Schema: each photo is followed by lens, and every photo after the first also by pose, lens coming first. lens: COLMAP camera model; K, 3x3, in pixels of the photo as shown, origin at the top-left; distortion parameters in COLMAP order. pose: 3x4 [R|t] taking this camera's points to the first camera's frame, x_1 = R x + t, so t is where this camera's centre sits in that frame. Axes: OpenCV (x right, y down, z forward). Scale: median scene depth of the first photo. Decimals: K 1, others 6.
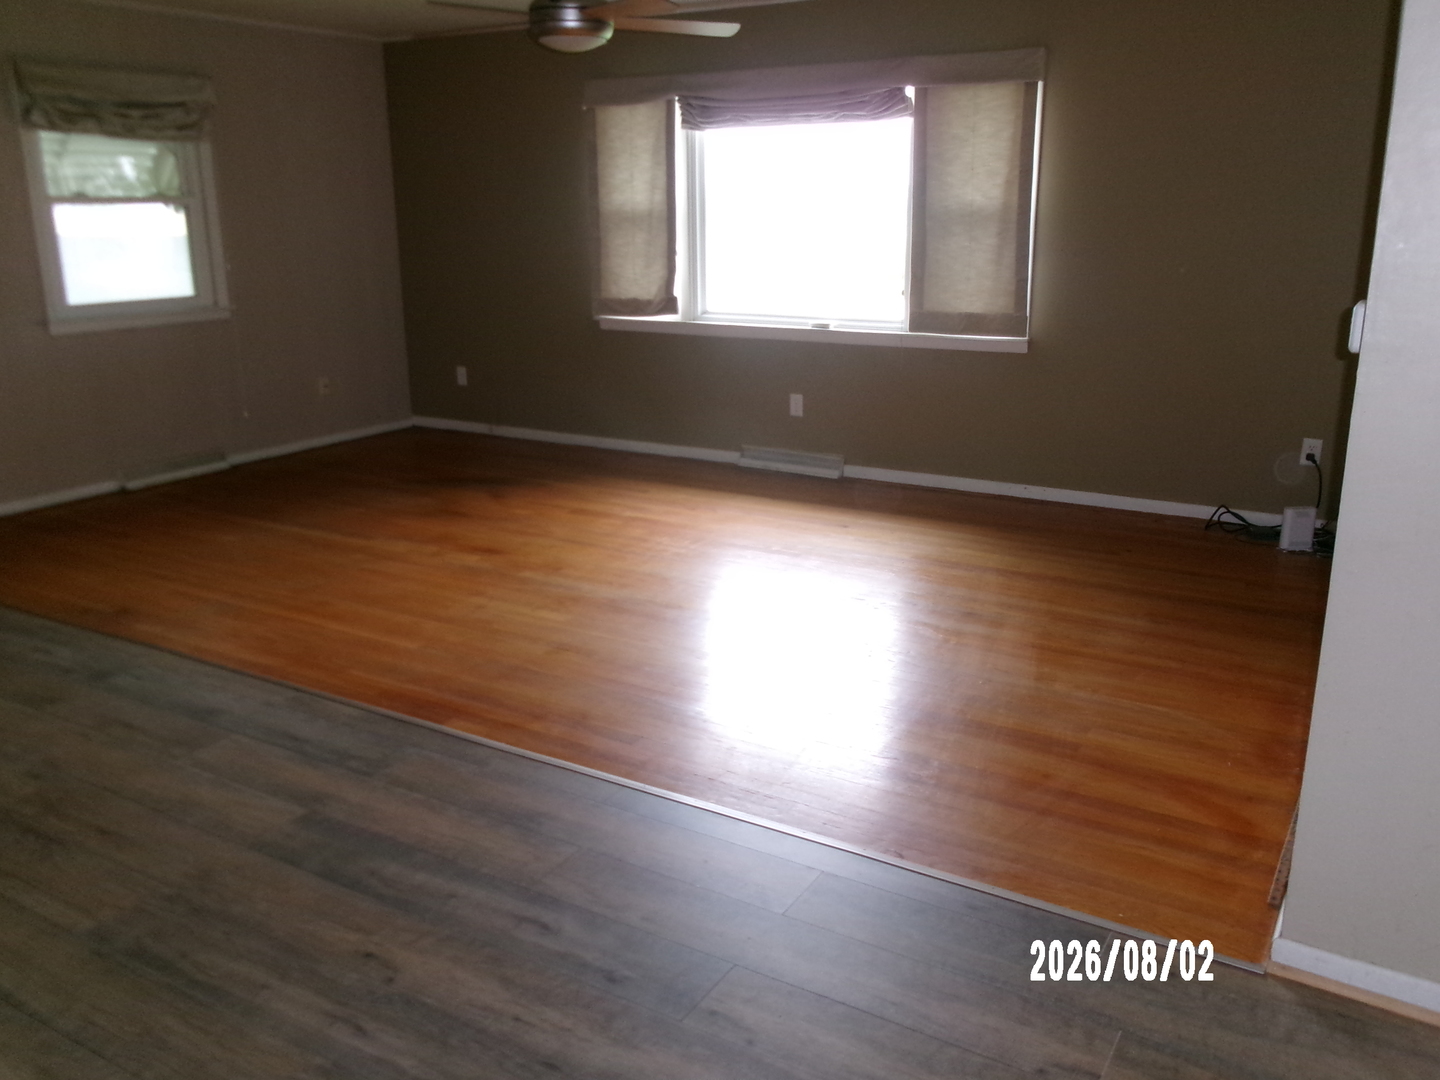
lens RADIAL K [[1192.8, 0, 731.6], [0, 1192.8, 536.2], [0, 0, 1]] dist [-0.010434, 0.026120]
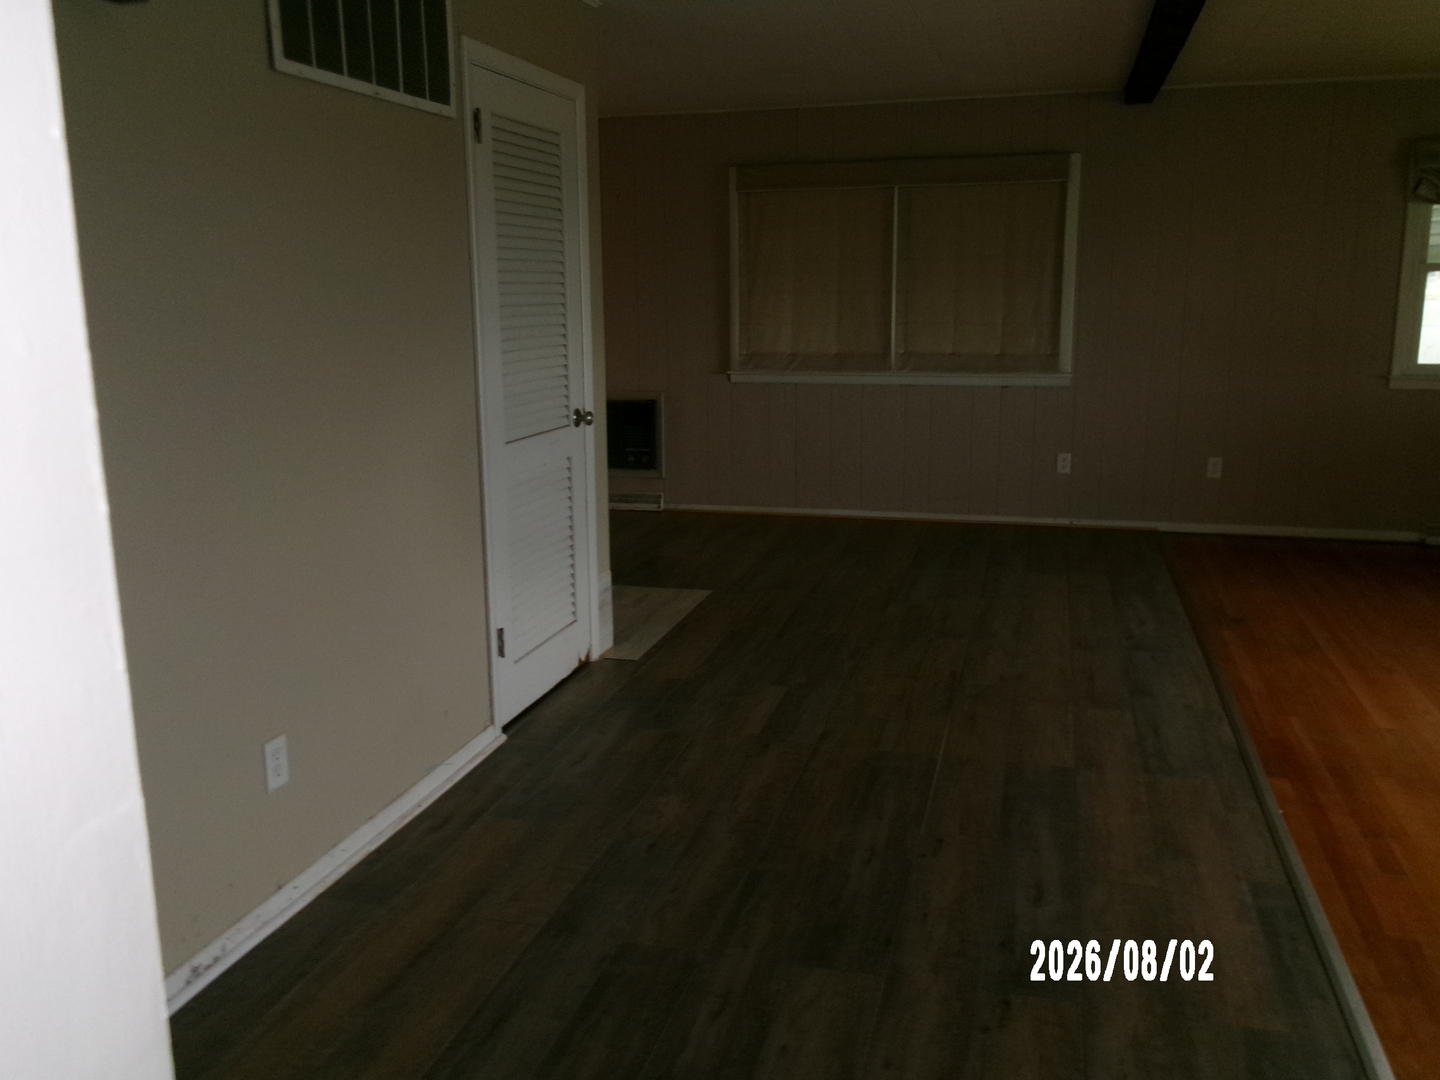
lens RADIAL K [[1192.8, 0, 719.7], [0, 1192.8, 536.9], [0, 0, 1]] dist [-0.010434, 0.026120]
pose [[0.267425, 0.210236, -0.940364, 0.331708], [-0.257197, 0.956075, 0.140605, -0.036696], [0.928619, 0.204258, 0.309750, 0.129047]]
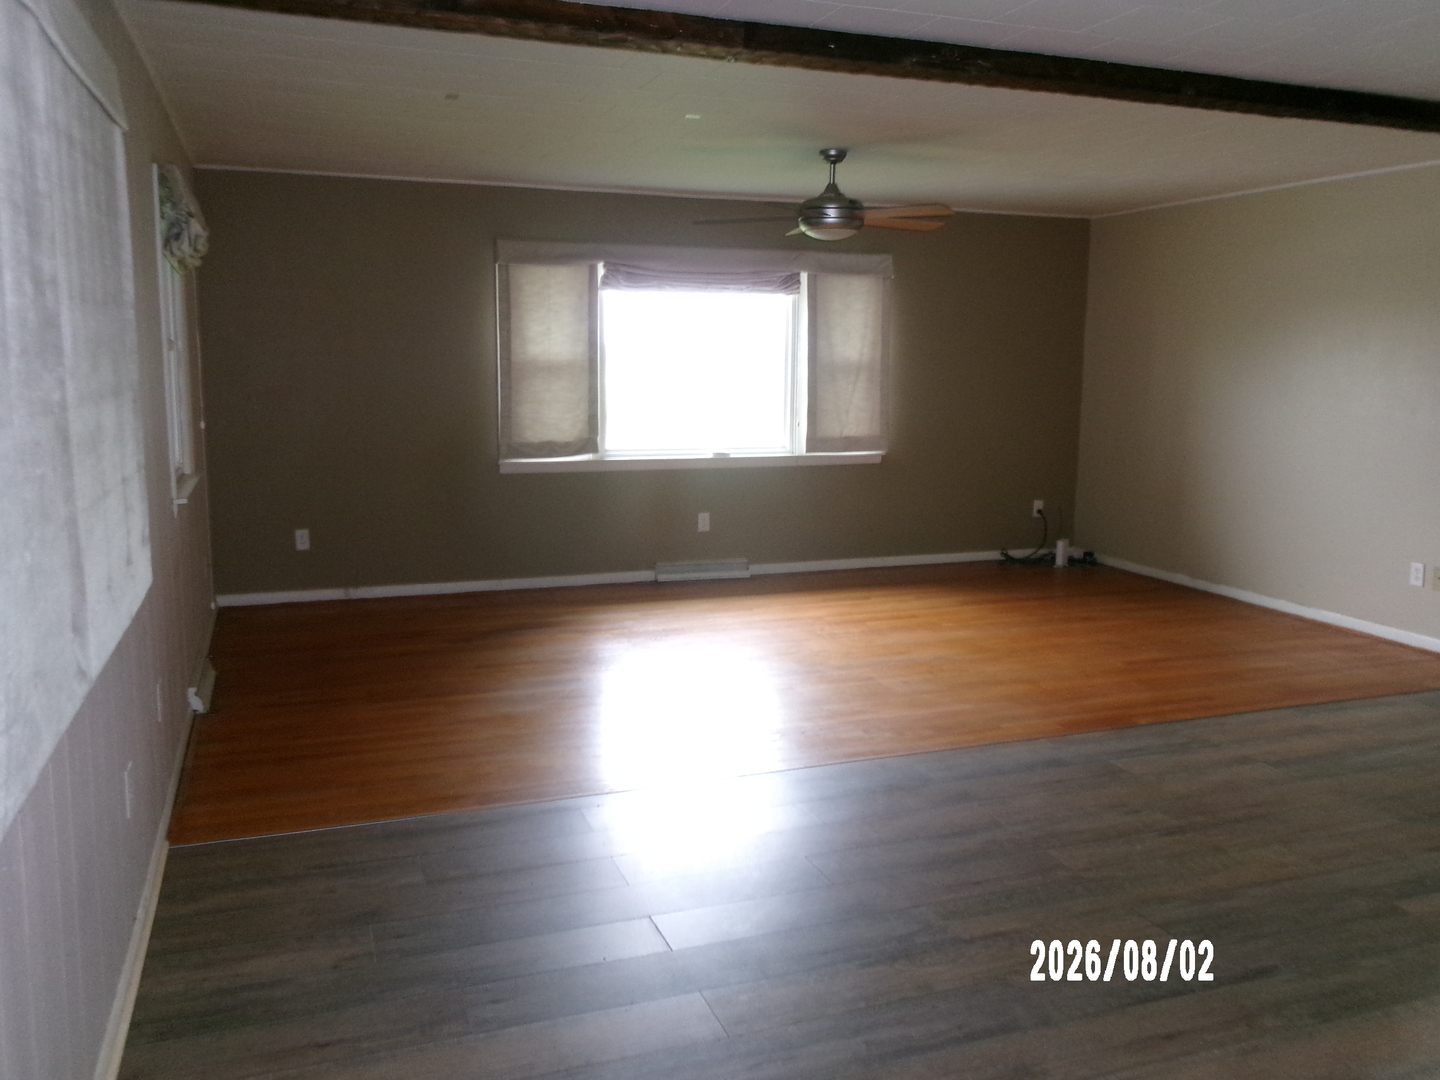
lens RADIAL K [[1192.8, 0, 725.0], [0, 1192.8, 536.0], [0, 0, 1]] dist [-0.010434, 0.026120]
pose [[0.622093, -0.107647, 0.775508, -0.988570], [0.197213, 0.980110, -0.022152, -0.075794], [-0.757699, 0.166721, 0.630949, 0.274250]]
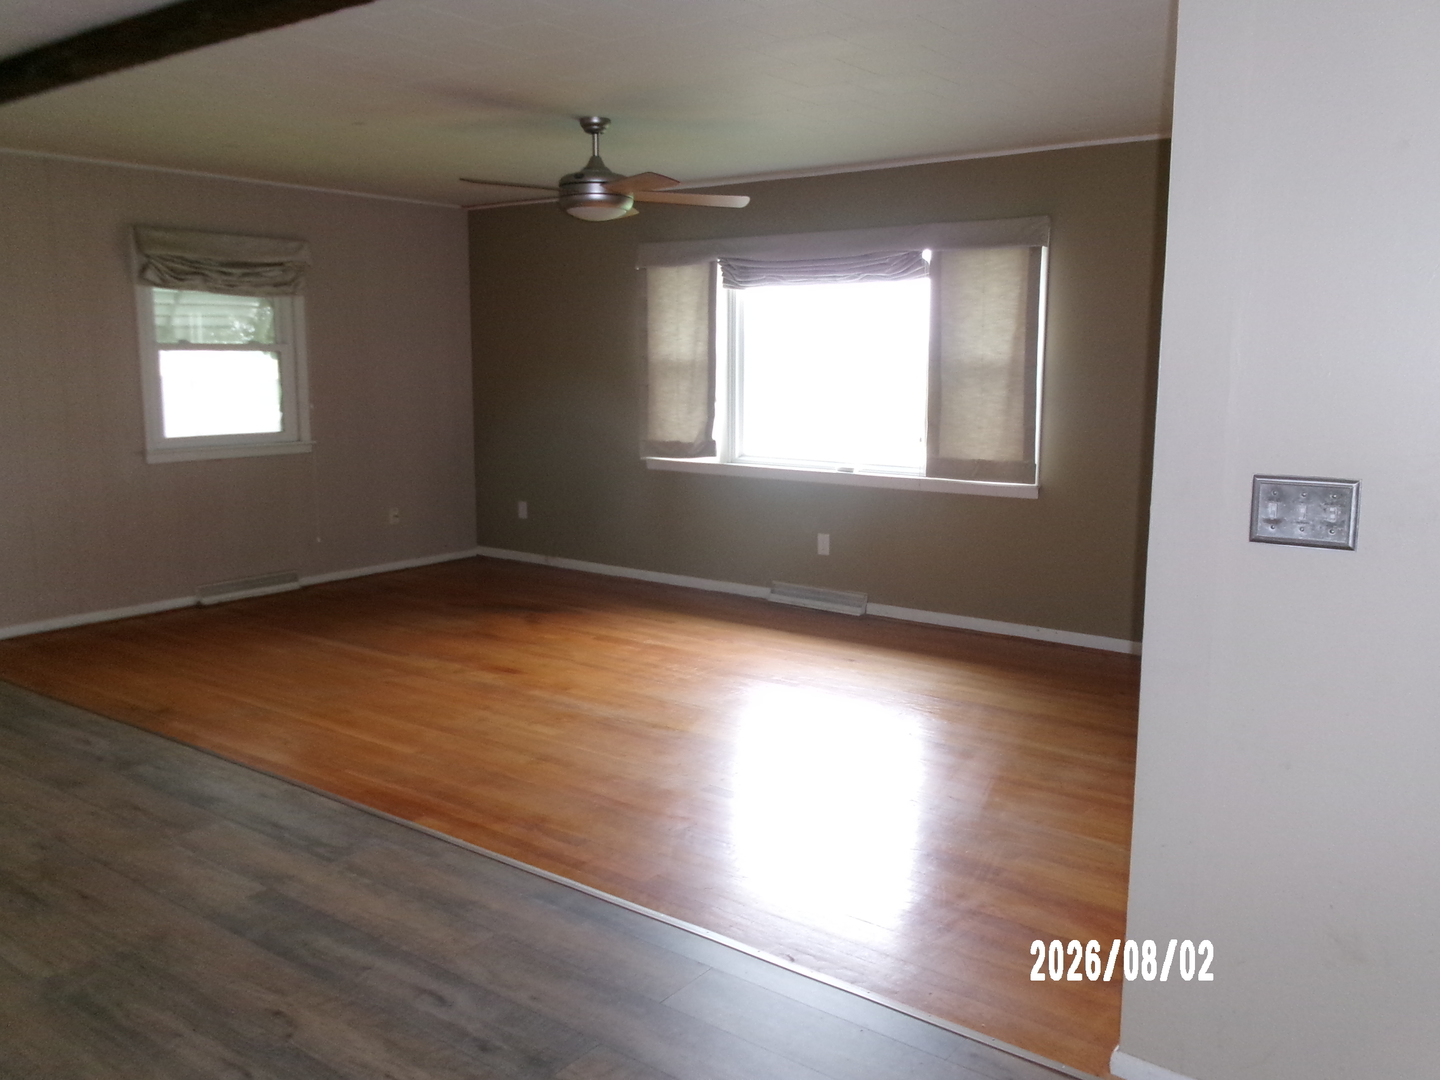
lens RADIAL K [[1192.8, 0, 734.8], [0, 1192.8, 534.1], [0, 0, 1]] dist [-0.010434, 0.026120]
pose [[0.995120, 0.025923, -0.095203, 0.088263], [-0.037493, 0.991843, -0.121828, 0.012761], [0.091269, 0.124803, 0.987975, -0.044046]]
